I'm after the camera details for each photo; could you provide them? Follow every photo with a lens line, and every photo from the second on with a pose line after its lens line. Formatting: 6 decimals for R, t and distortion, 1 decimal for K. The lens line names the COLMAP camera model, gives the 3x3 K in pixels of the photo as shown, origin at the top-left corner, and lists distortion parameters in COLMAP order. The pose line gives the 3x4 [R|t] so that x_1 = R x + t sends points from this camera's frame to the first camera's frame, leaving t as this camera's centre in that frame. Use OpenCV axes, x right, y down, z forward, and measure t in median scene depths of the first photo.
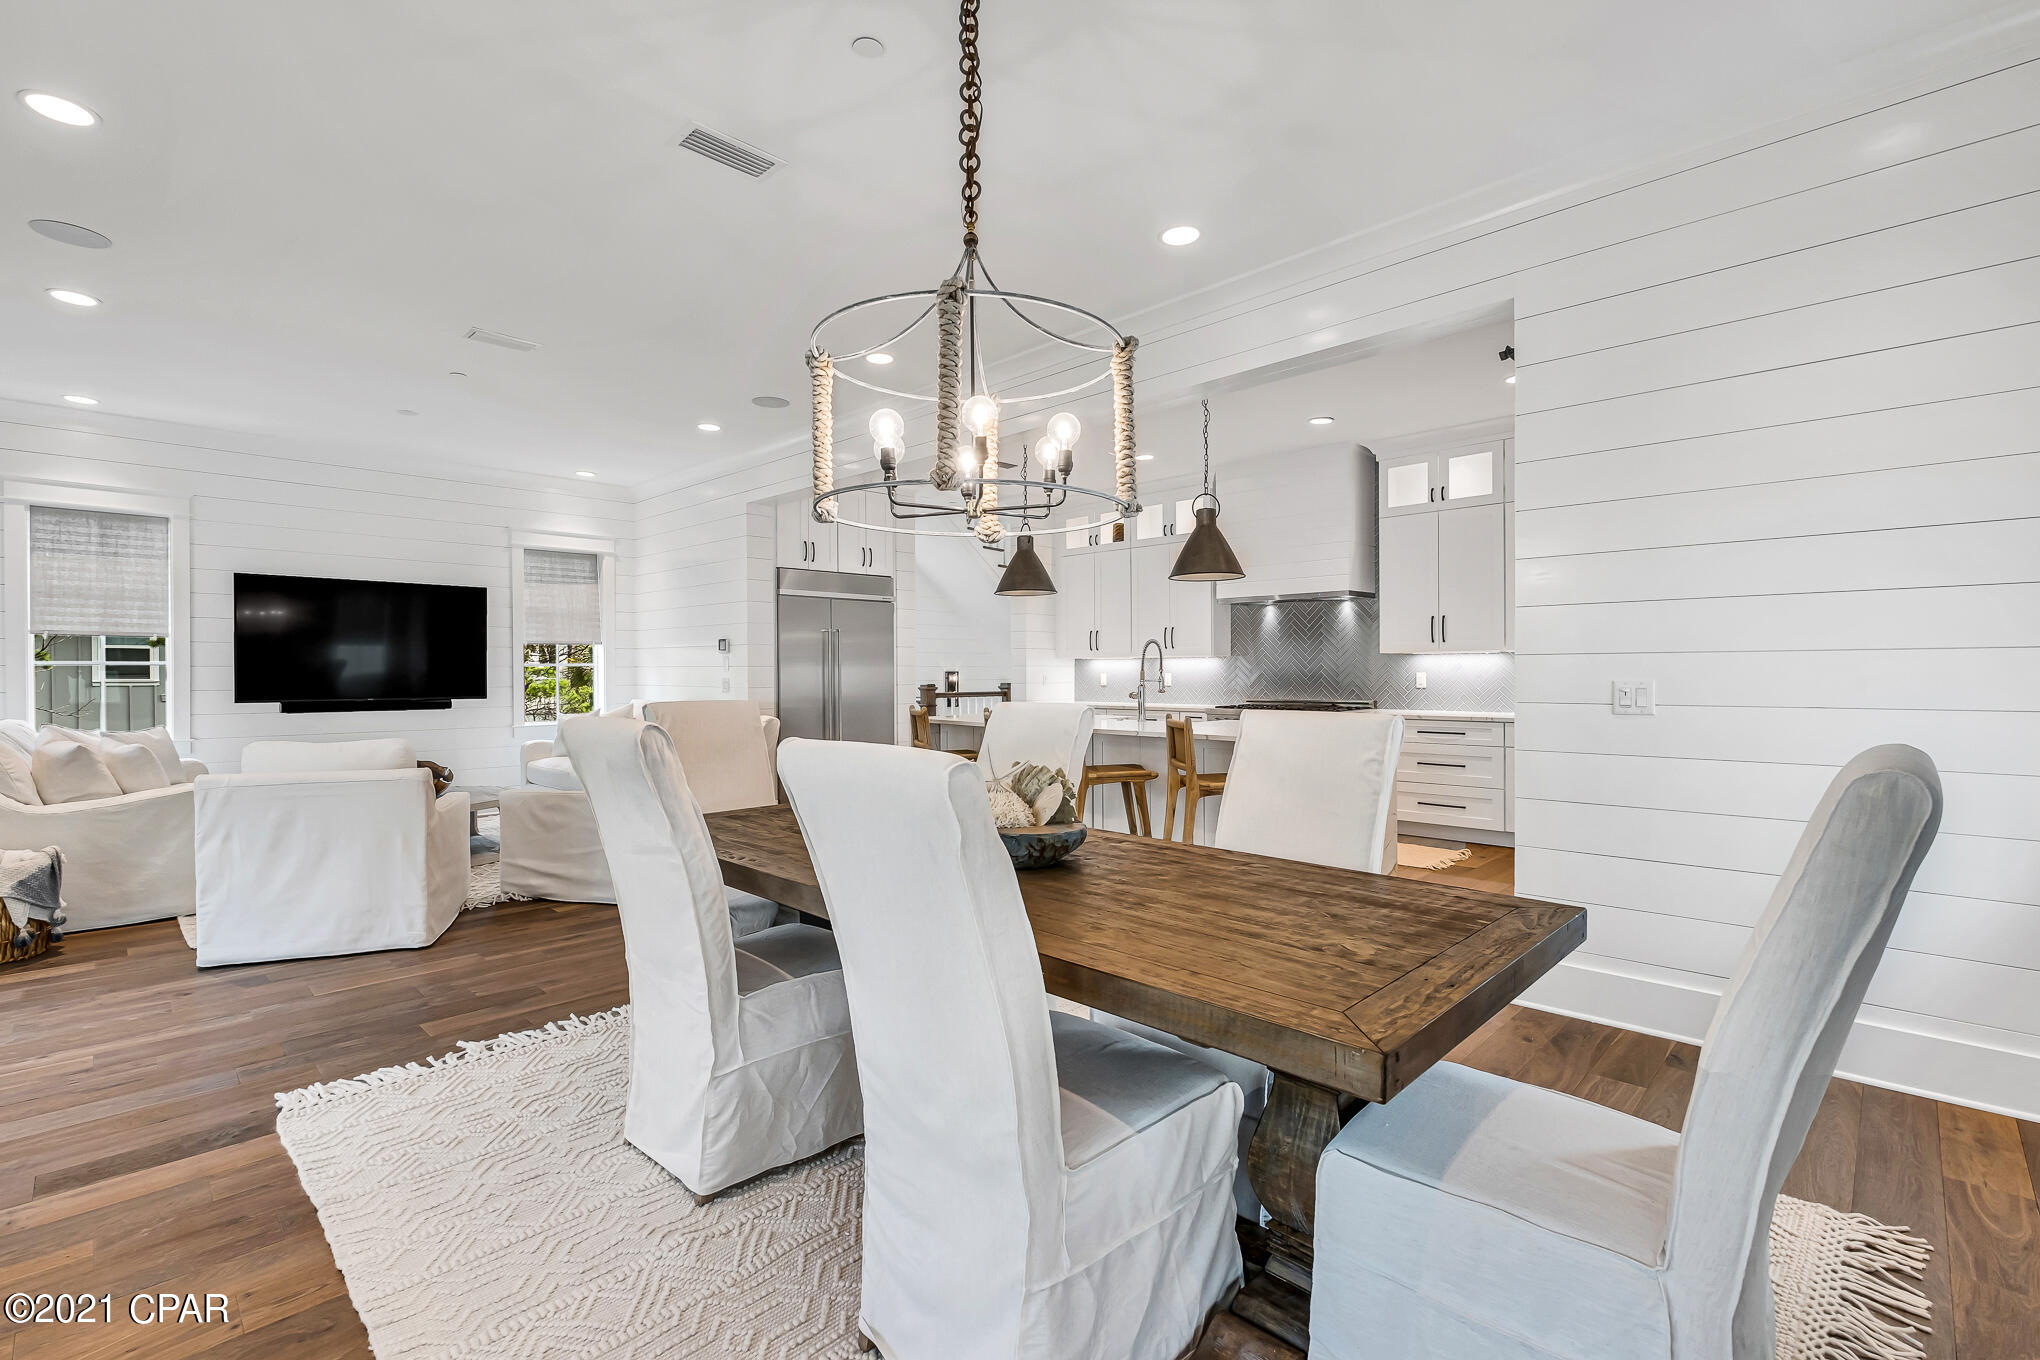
lens RADIAL K [[906.2, 0, 1009.5], [0, 906.2, 672.6], [0, 0, 1]] dist [-0.001809, 0.000749]
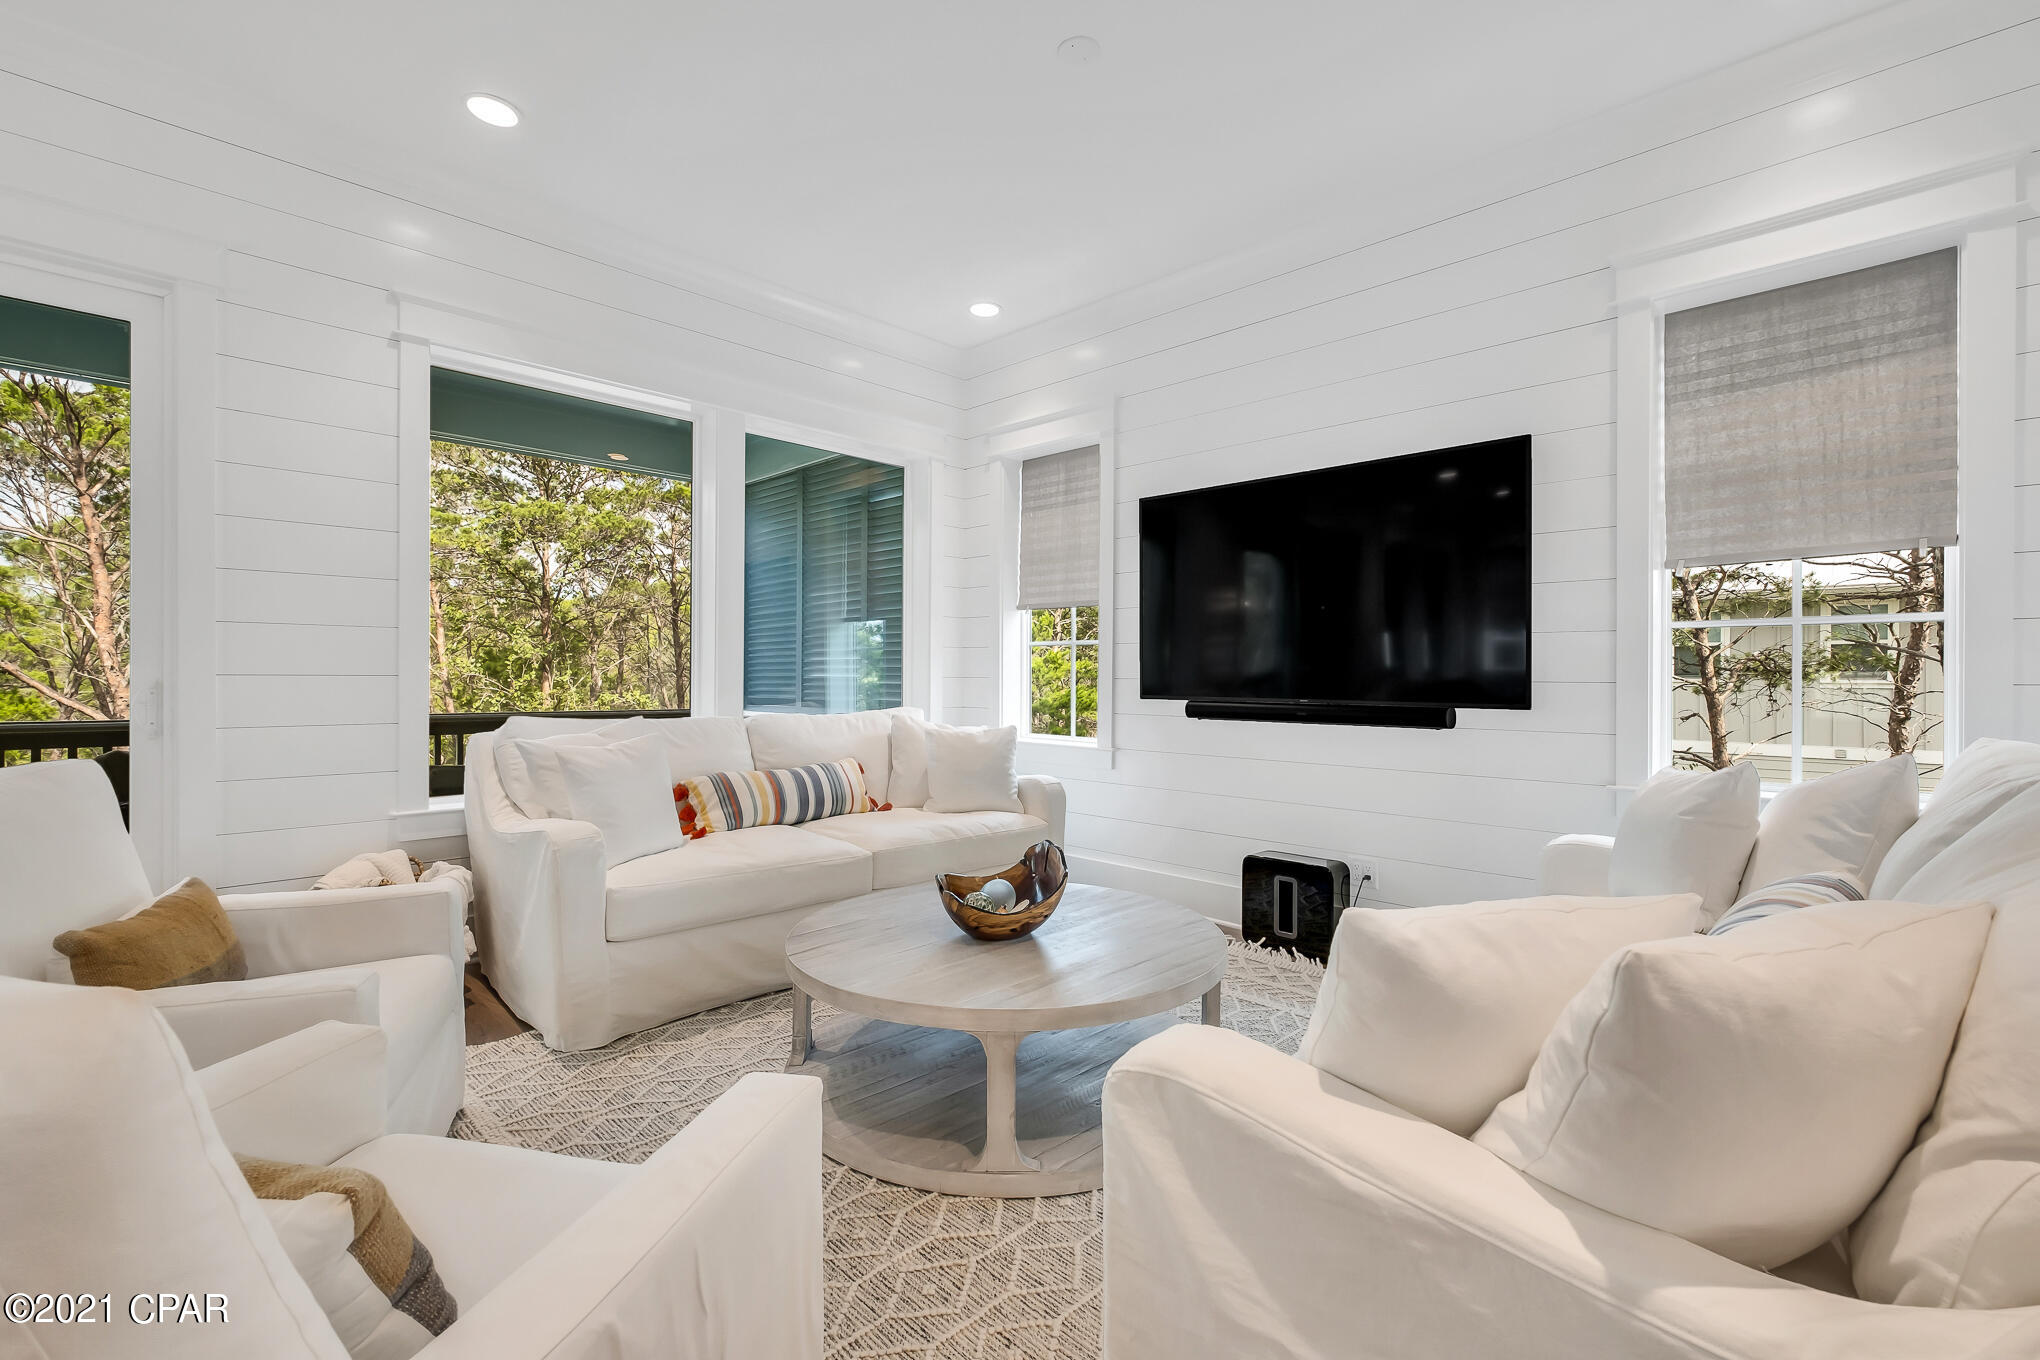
lens RADIAL K [[906.2, 0, 1009.5], [0, 906.2, 672.6], [0, 0, 1]] dist [-0.001809, 0.000749]
pose [[-0.018104, -0.000262, -0.999836, -0.206092], [-0.003914, 0.999992, -0.000191, 0.015967], [0.999828, 0.003910, -0.018105, 0.944661]]
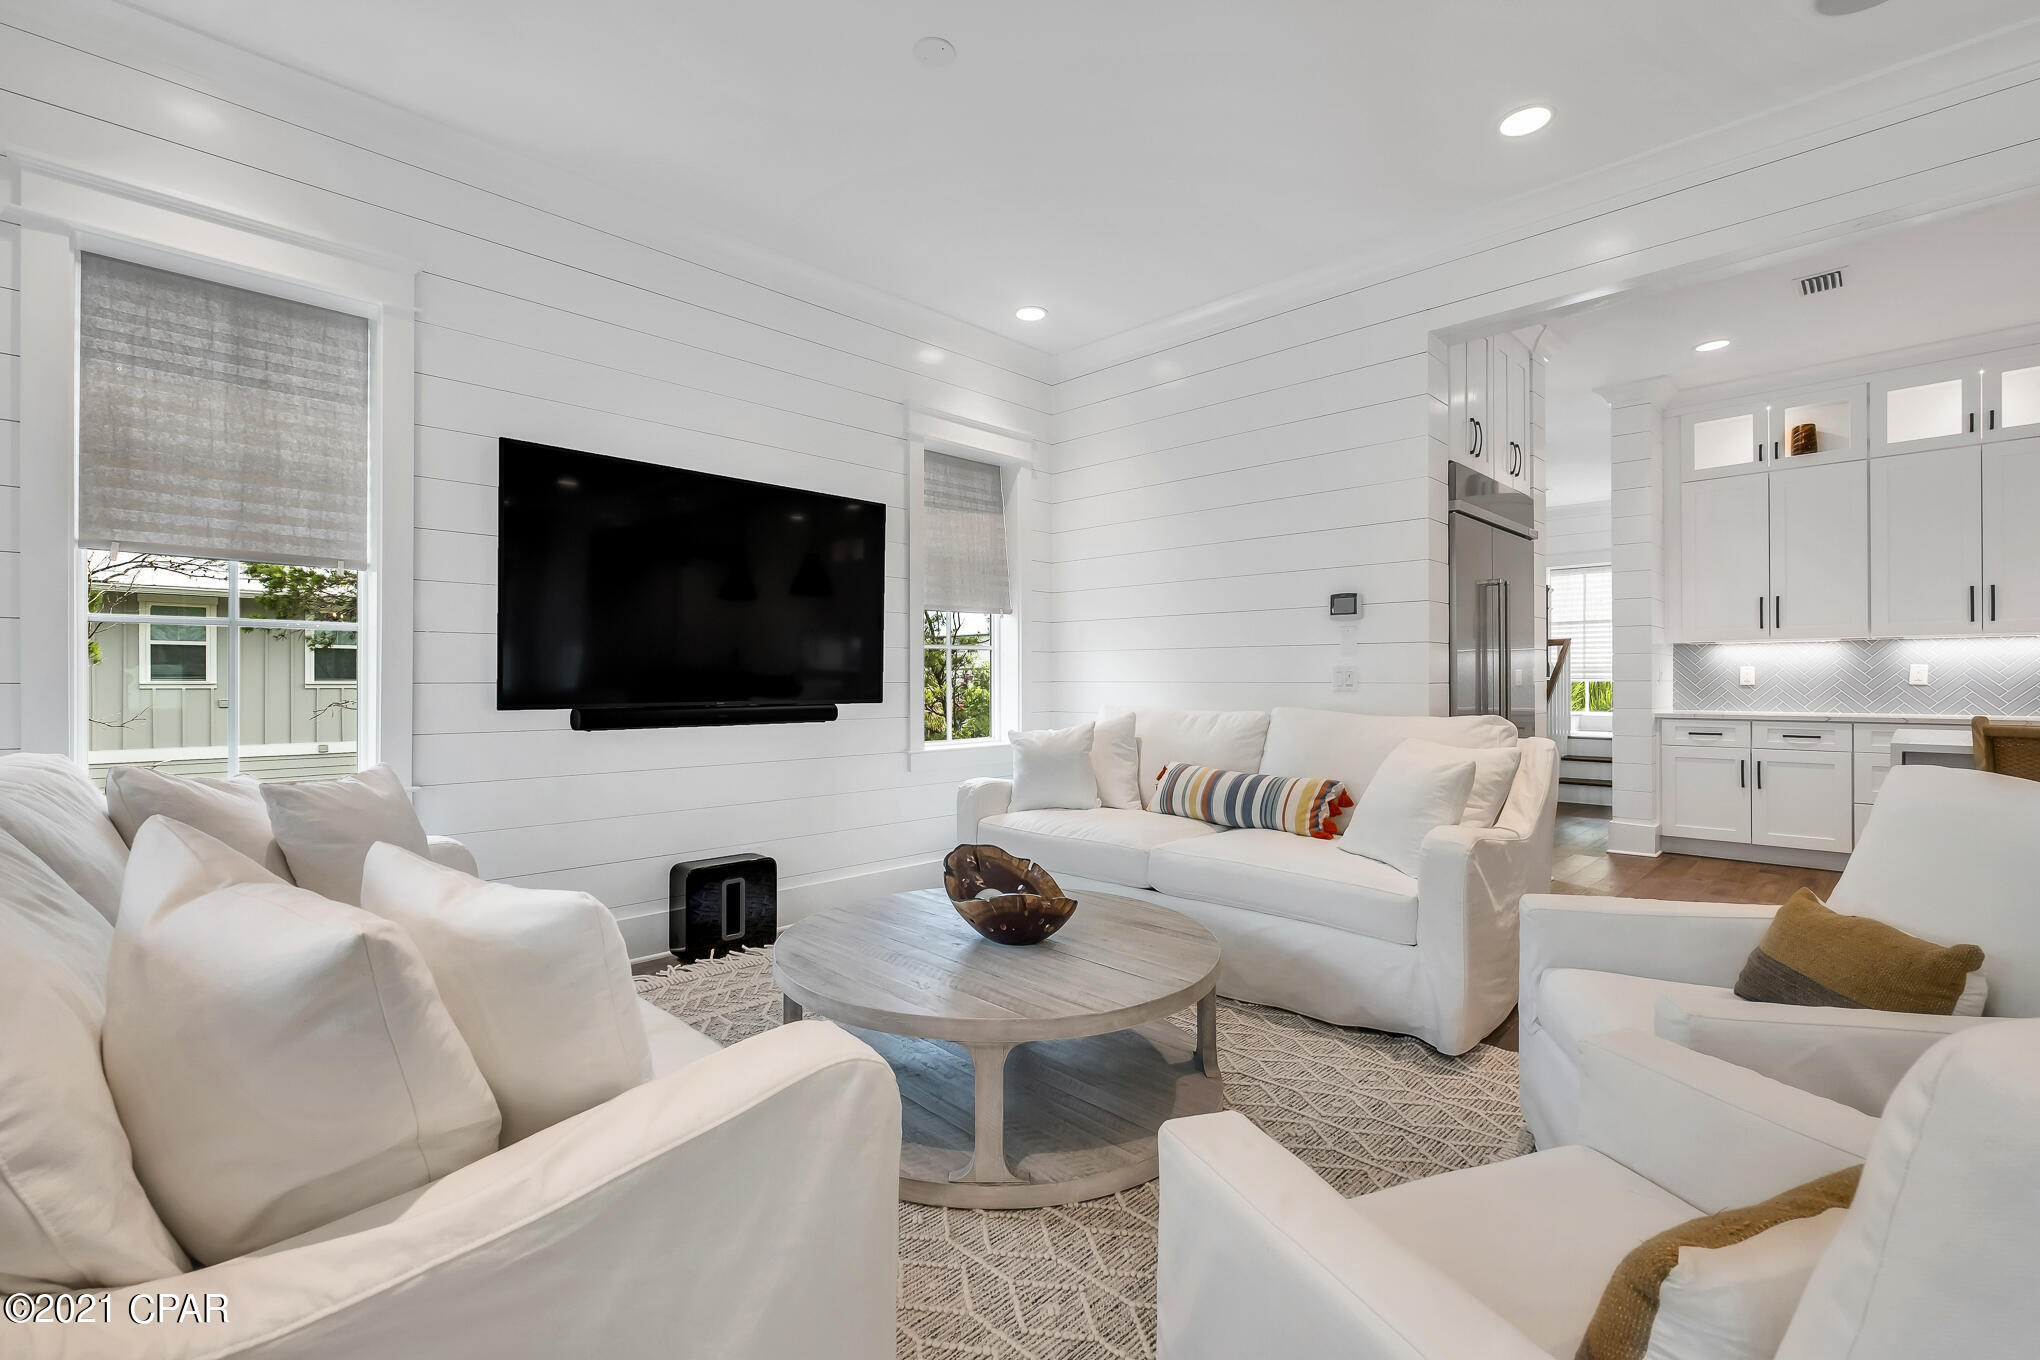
lens RADIAL K [[902.6, 0, 1022.3], [0, 902.6, 674.0], [0, 0, 1]] dist [-0.000702, -0.000346]
pose [[0.999954, 0.003213, -0.008983, -0.591260], [-0.003271, 0.999974, -0.006466, 0.017396], [0.008962, 0.006495, 0.999939, 0.540796]]
